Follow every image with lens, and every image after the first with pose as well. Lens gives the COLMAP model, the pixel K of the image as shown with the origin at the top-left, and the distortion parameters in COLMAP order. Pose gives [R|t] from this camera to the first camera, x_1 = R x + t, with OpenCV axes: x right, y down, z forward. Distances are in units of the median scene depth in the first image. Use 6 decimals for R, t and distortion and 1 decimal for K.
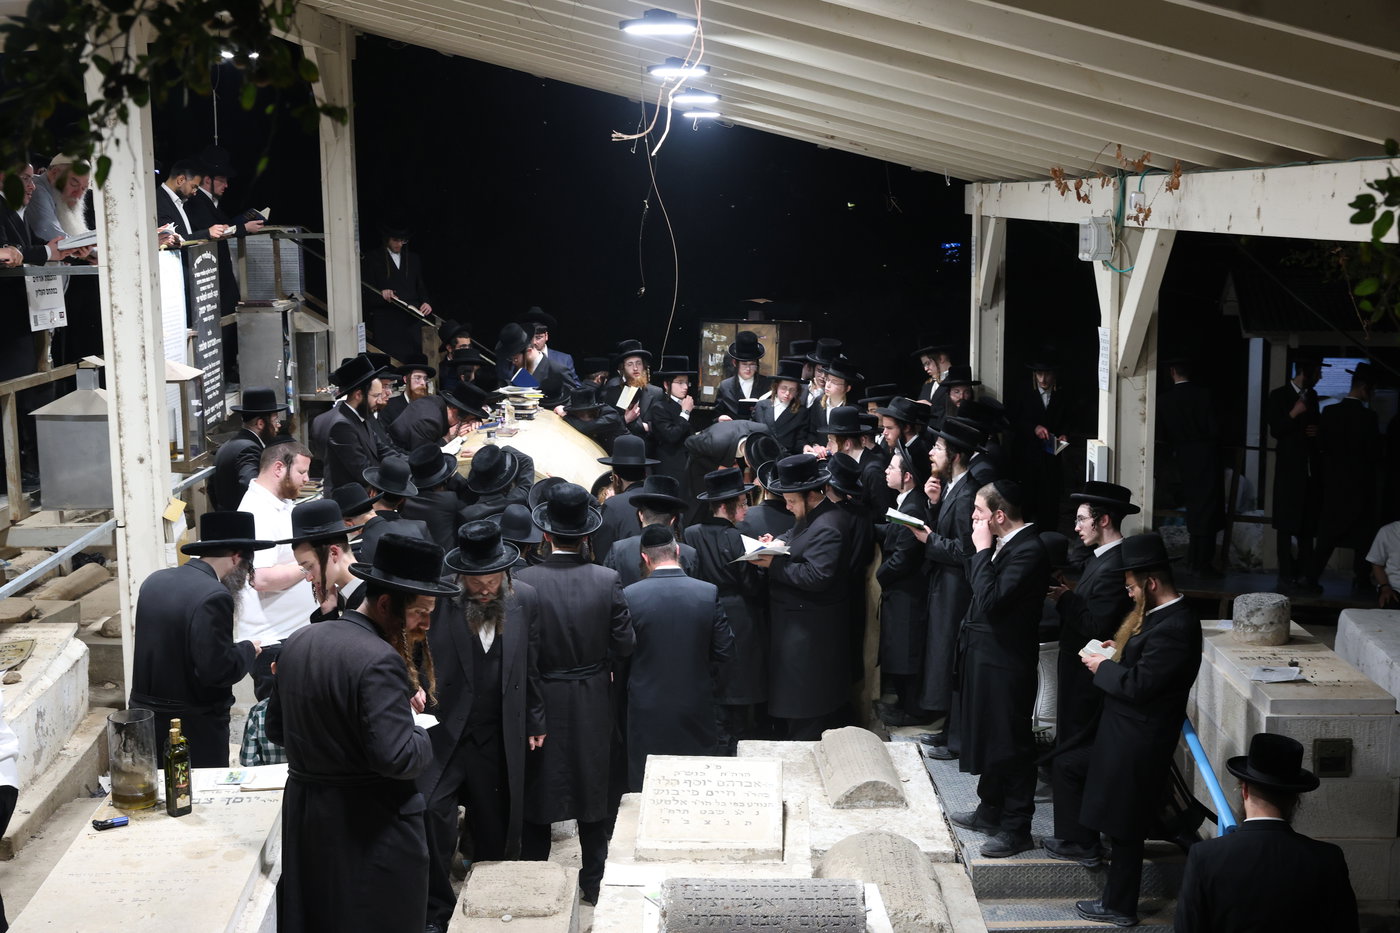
lens RADIAL K [[1737.6, 0, 673.2], [0, 1737.6, 470.1], [0, 0, 1]] dist [0.036963, 0.000000]
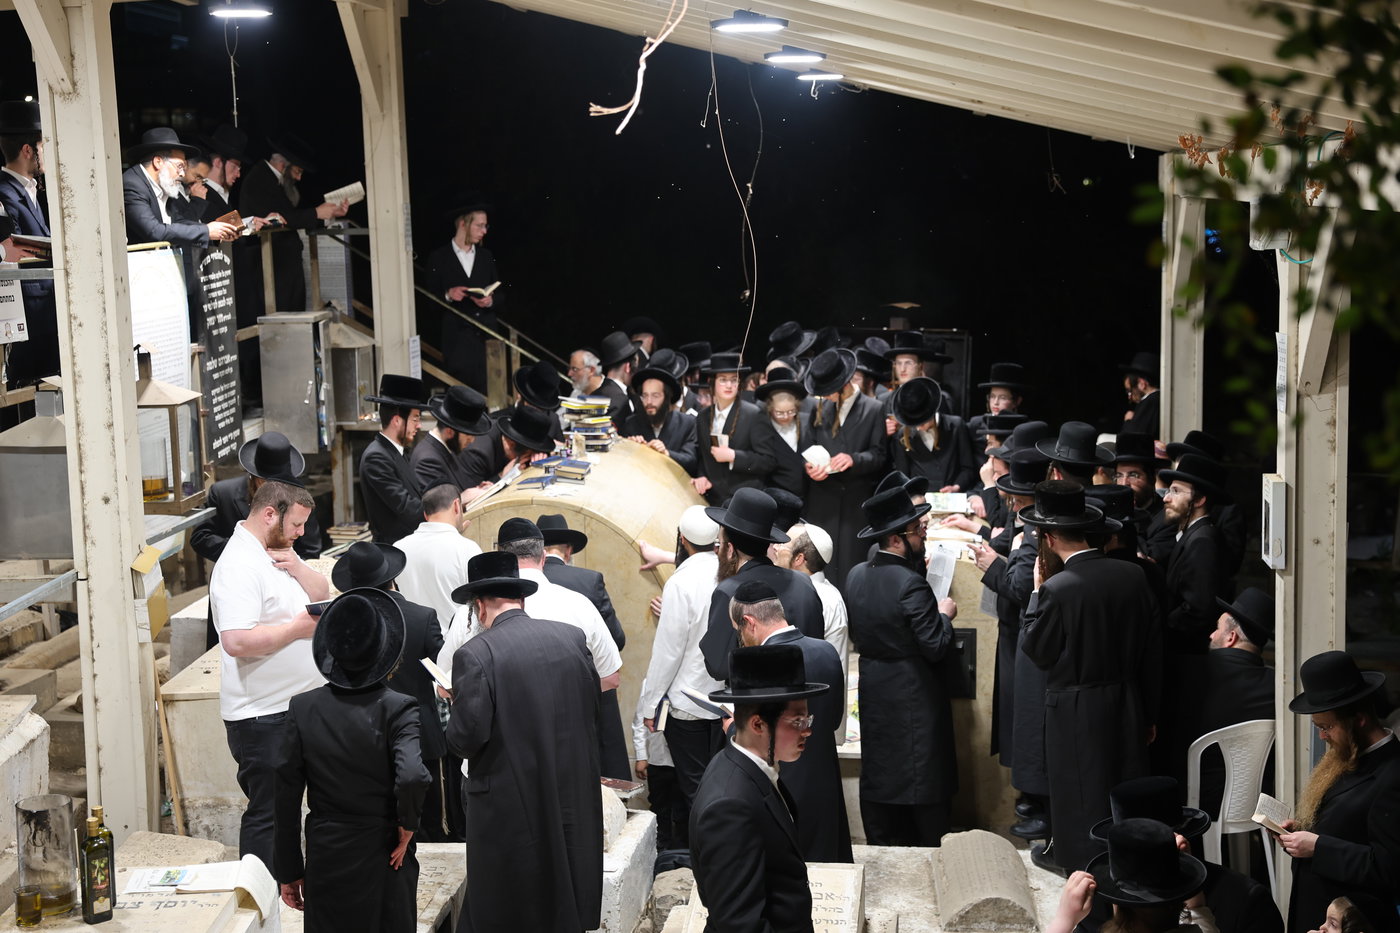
lens RADIAL K [[2200.4, 0, 764.9], [0, 2200.4, 489.9], [0, 0, 1]] dist [0.181204, 0.000000]
pose [[0.994722, -0.001138, -0.102605, 0.115816], [-0.000405, 0.999887, -0.015020, 0.005337], [0.102610, 0.014982, 0.994609, -0.033623]]
